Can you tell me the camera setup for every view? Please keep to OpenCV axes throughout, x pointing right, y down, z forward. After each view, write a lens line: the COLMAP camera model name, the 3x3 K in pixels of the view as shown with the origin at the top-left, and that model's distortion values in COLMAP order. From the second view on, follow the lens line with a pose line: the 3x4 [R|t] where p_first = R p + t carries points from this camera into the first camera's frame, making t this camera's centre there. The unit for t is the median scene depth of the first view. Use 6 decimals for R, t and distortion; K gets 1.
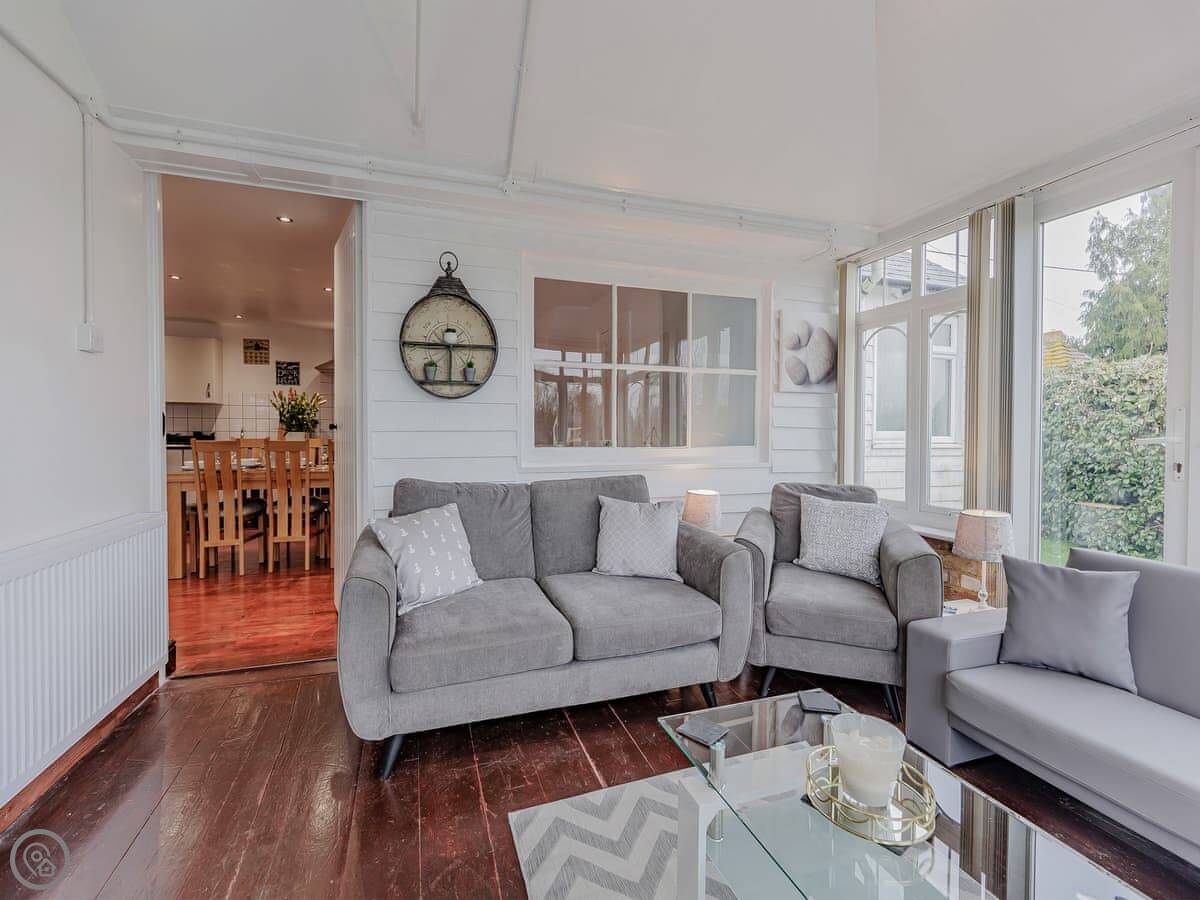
lens RADIAL K [[539.3, 0, 598.0], [0, 539.3, 432.3], [0, 0, 1]] dist [0.006994, -0.002192]
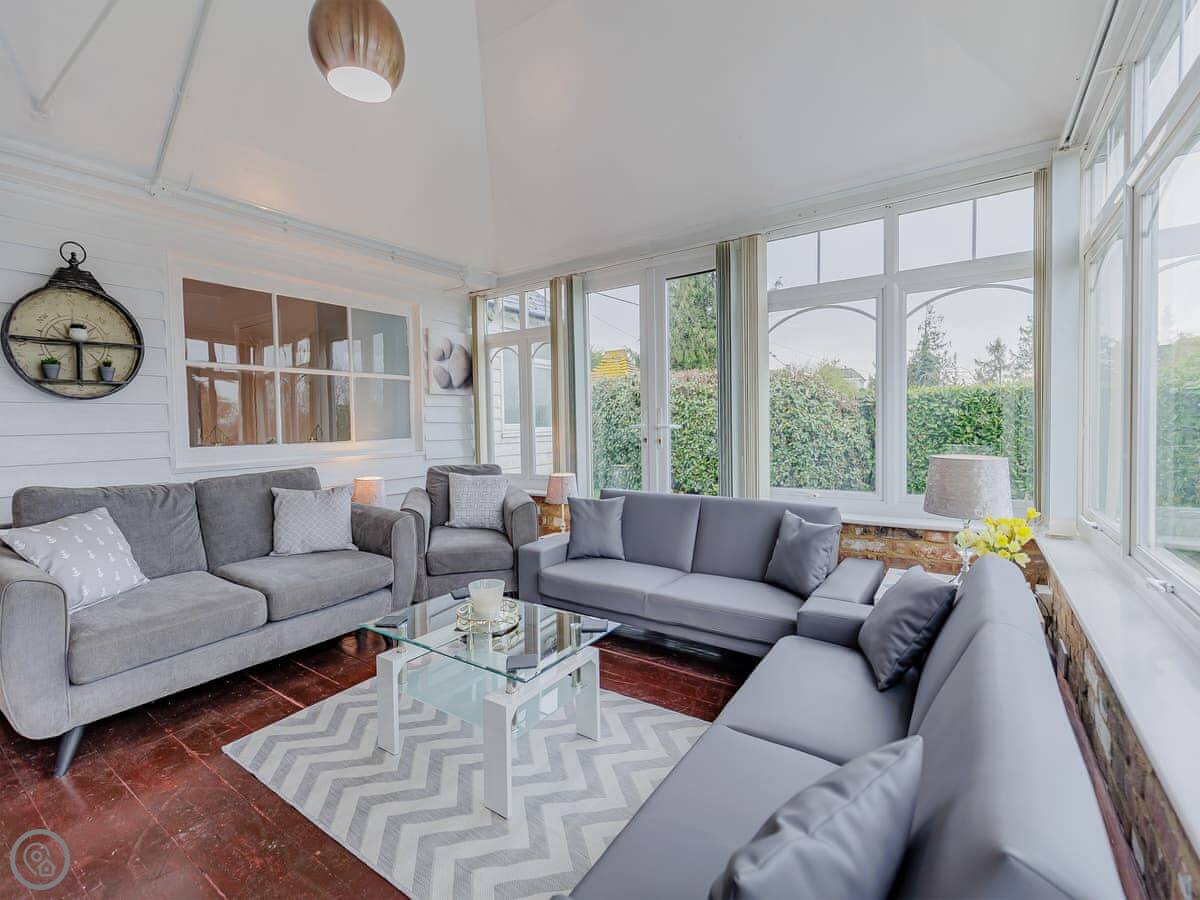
lens RADIAL K [[539.3, 0, 599.8], [0, 539.3, 440.9], [0, 0, 1]] dist [0.006994, -0.002192]
pose [[0.805106, -0.040896, 0.591719, -0.115598], [0.026185, 0.999098, 0.033424, 0.002129], [-0.592552, -0.011416, 0.805451, -0.309815]]
